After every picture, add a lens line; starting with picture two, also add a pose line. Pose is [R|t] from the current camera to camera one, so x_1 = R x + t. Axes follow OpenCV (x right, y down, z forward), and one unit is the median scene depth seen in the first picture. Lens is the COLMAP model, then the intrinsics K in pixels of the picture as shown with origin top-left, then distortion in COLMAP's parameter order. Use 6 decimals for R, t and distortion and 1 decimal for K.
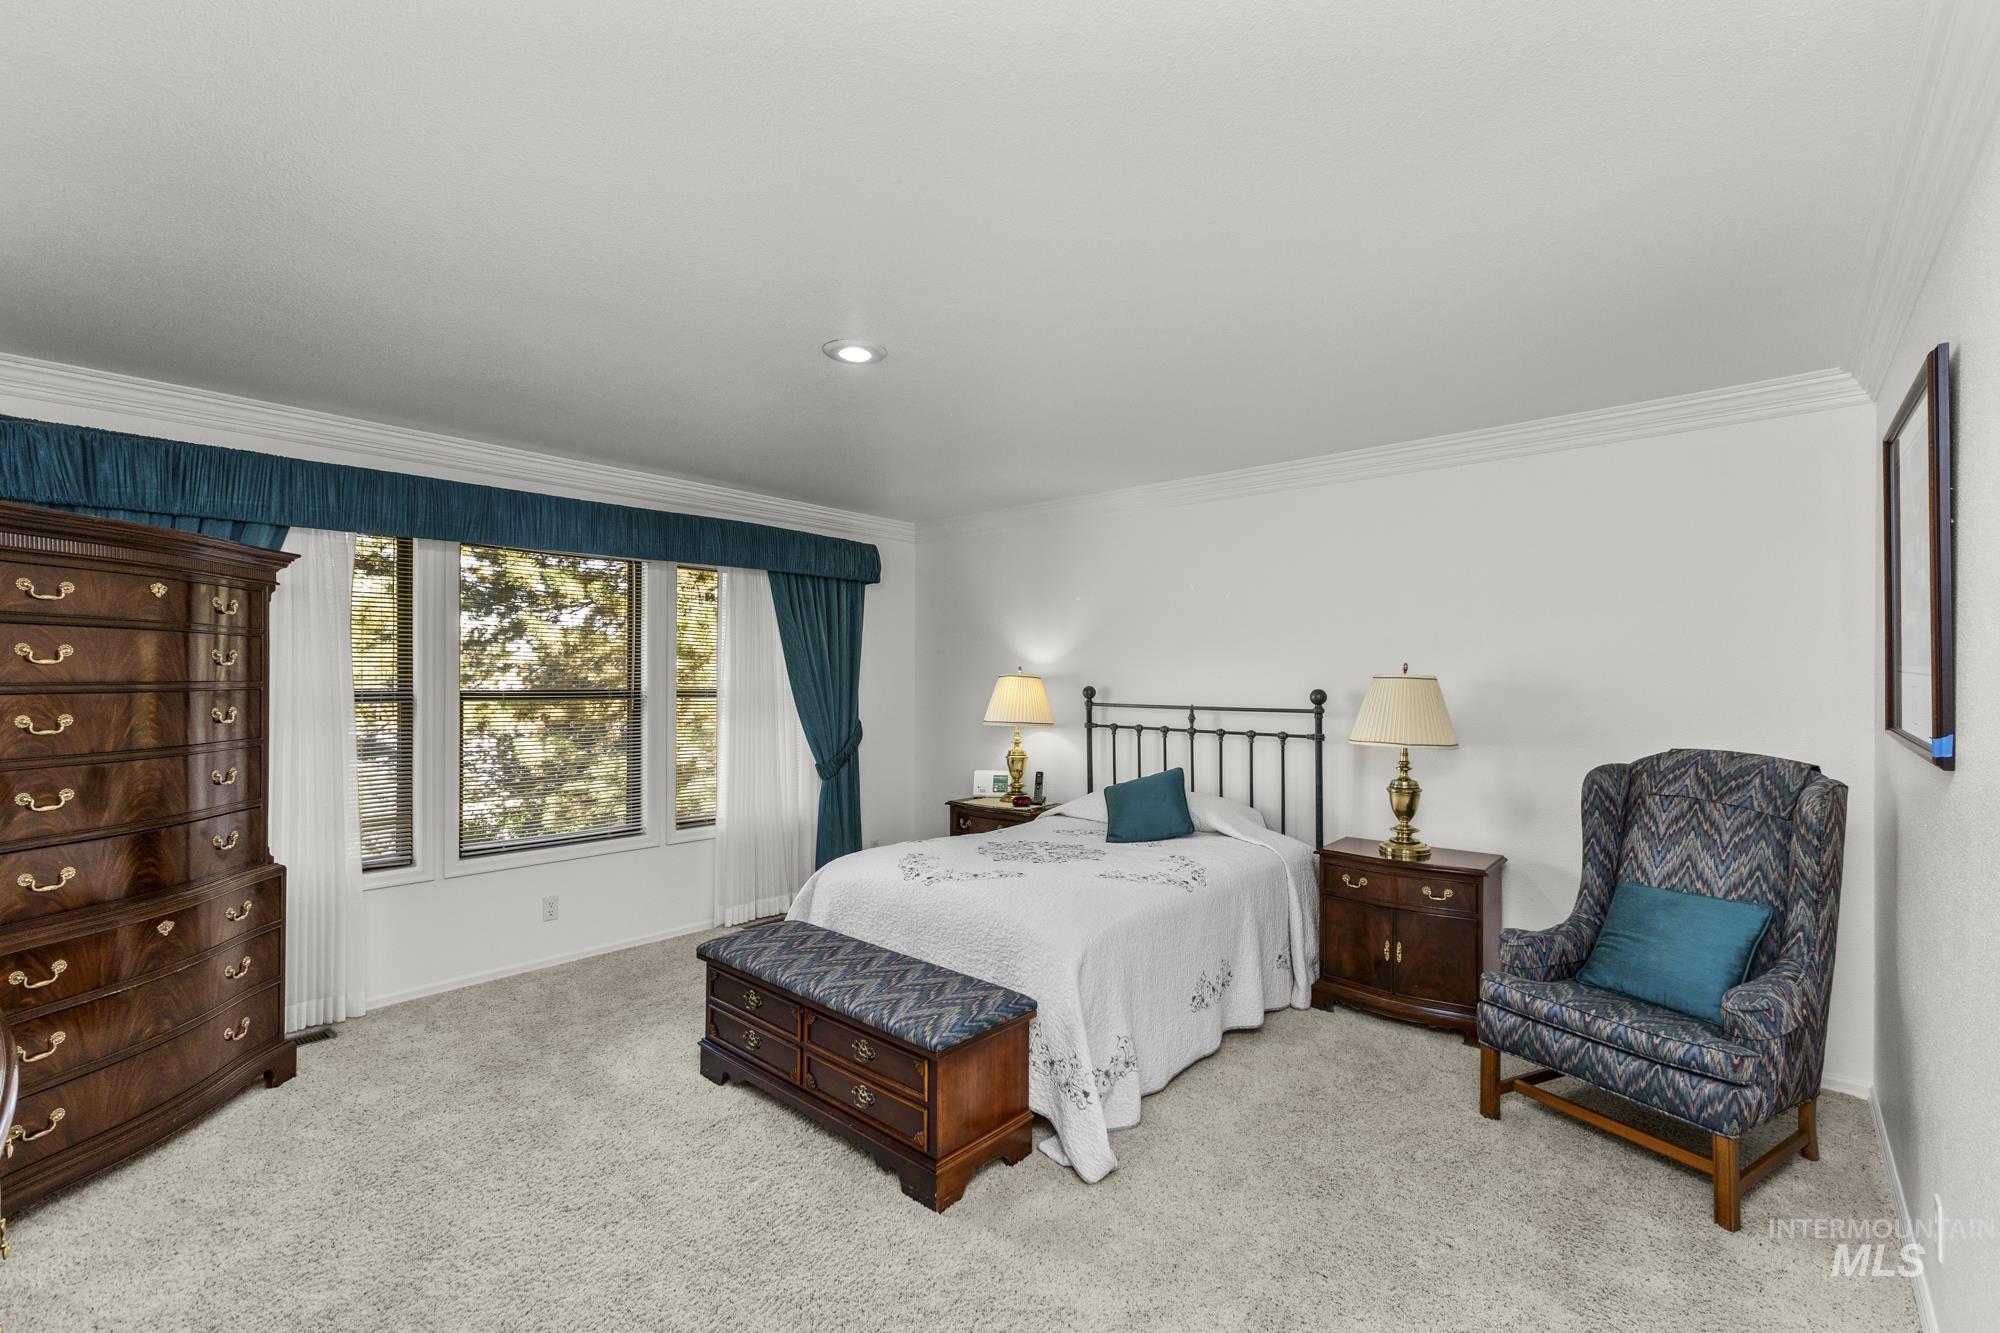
lens RADIAL K [[864.3, 0, 996.8], [0, 864.3, 660.9], [0, 0, 1]] dist [0.002304, 0.000047]
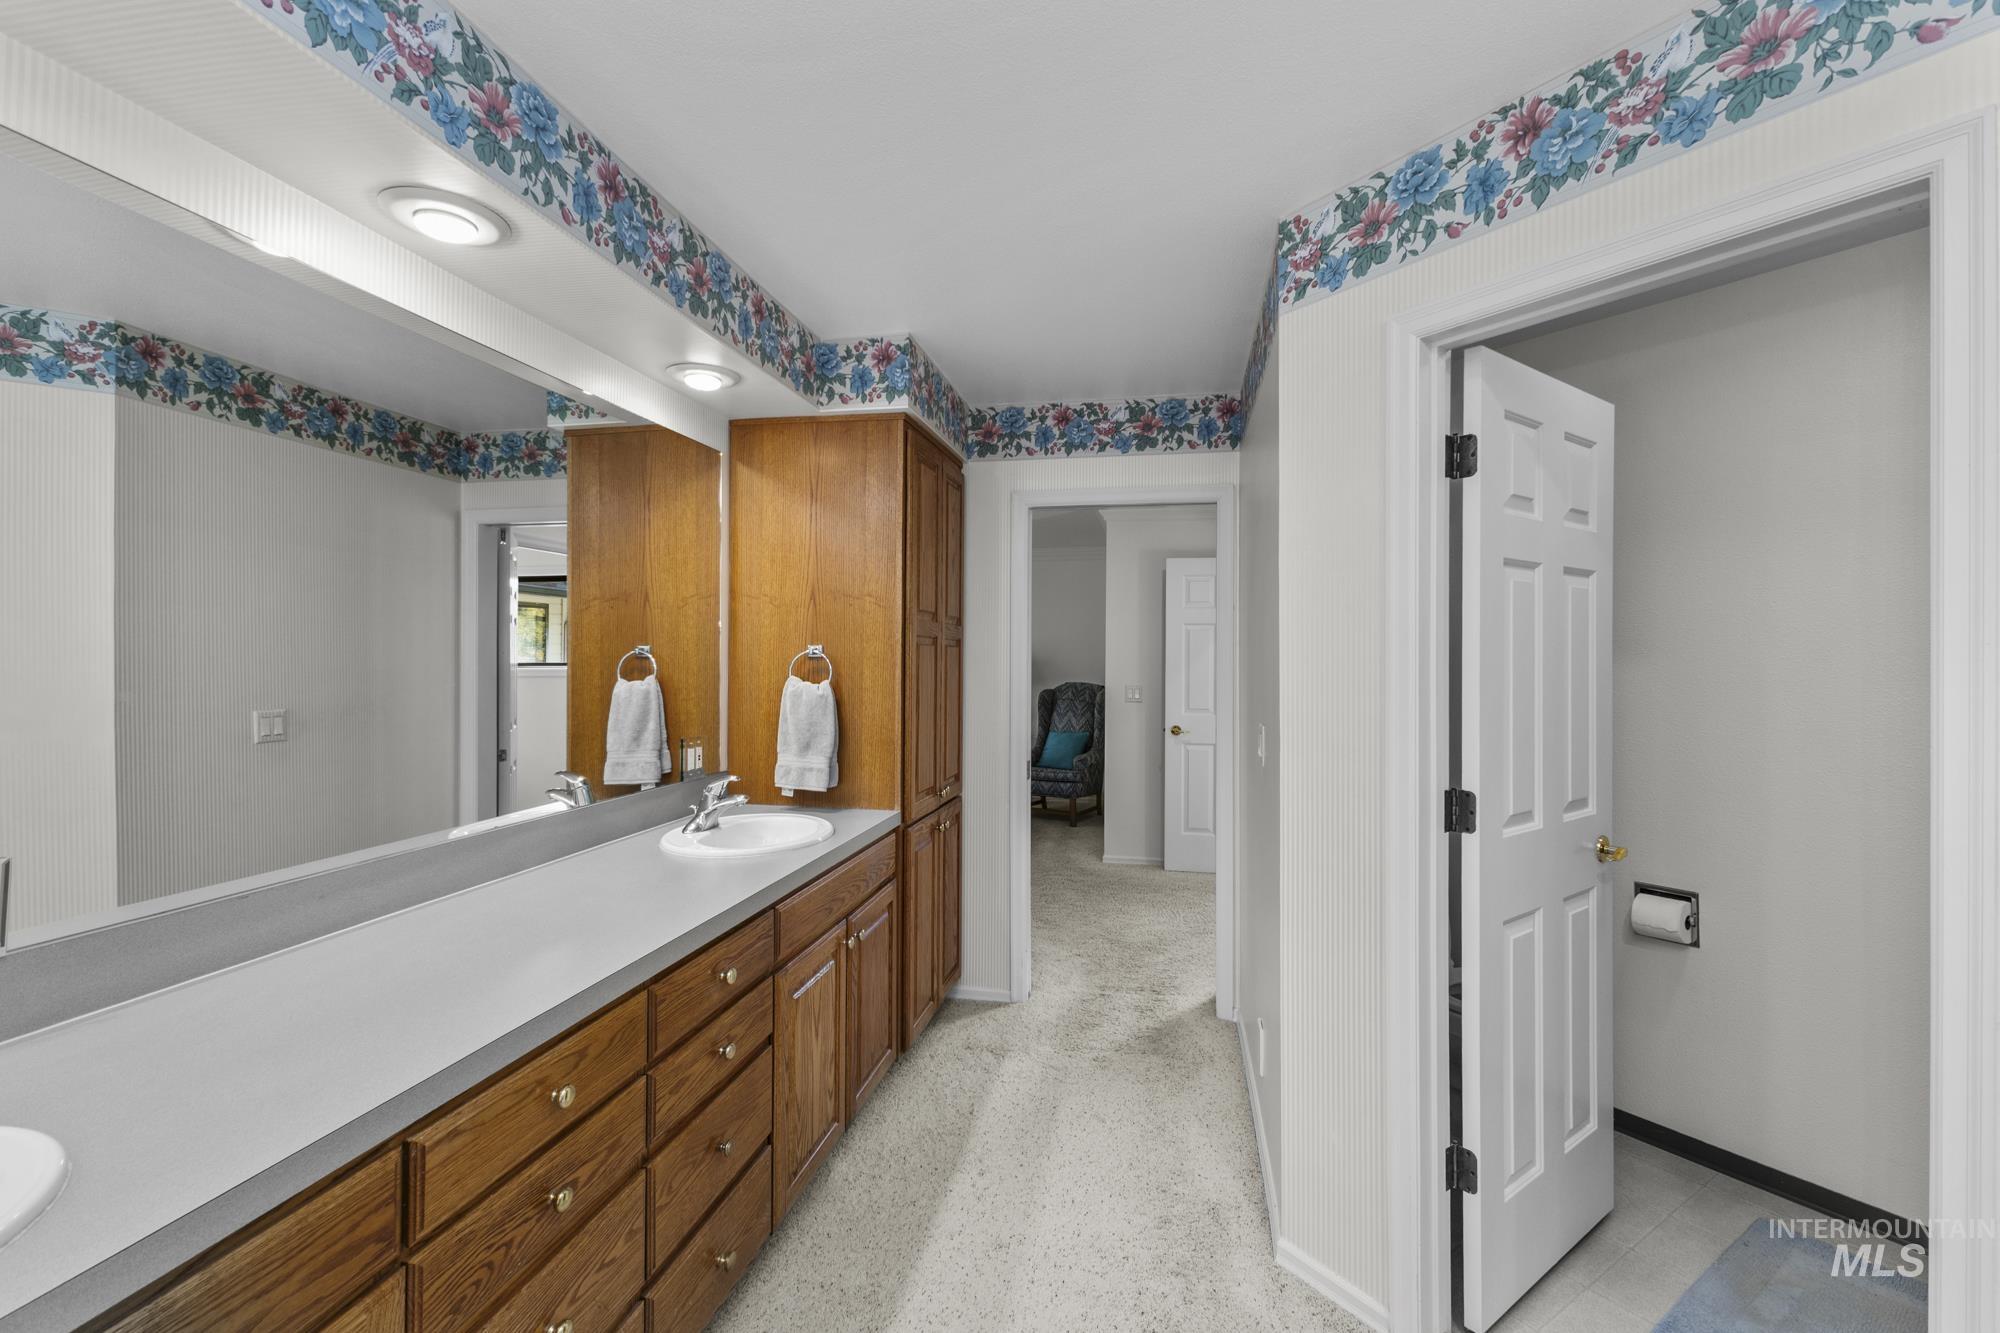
lens RADIAL K [[864.3, 0, 996.8], [0, 864.3, 660.9], [0, 0, 1]] dist [0.002304, 0.000047]
pose [[0.865792, -0.000950, 0.500402, -0.873944], [-0.005065, 0.999930, 0.010663, 0.007514], [-0.500378, -0.011766, 0.865727, -1.417682]]
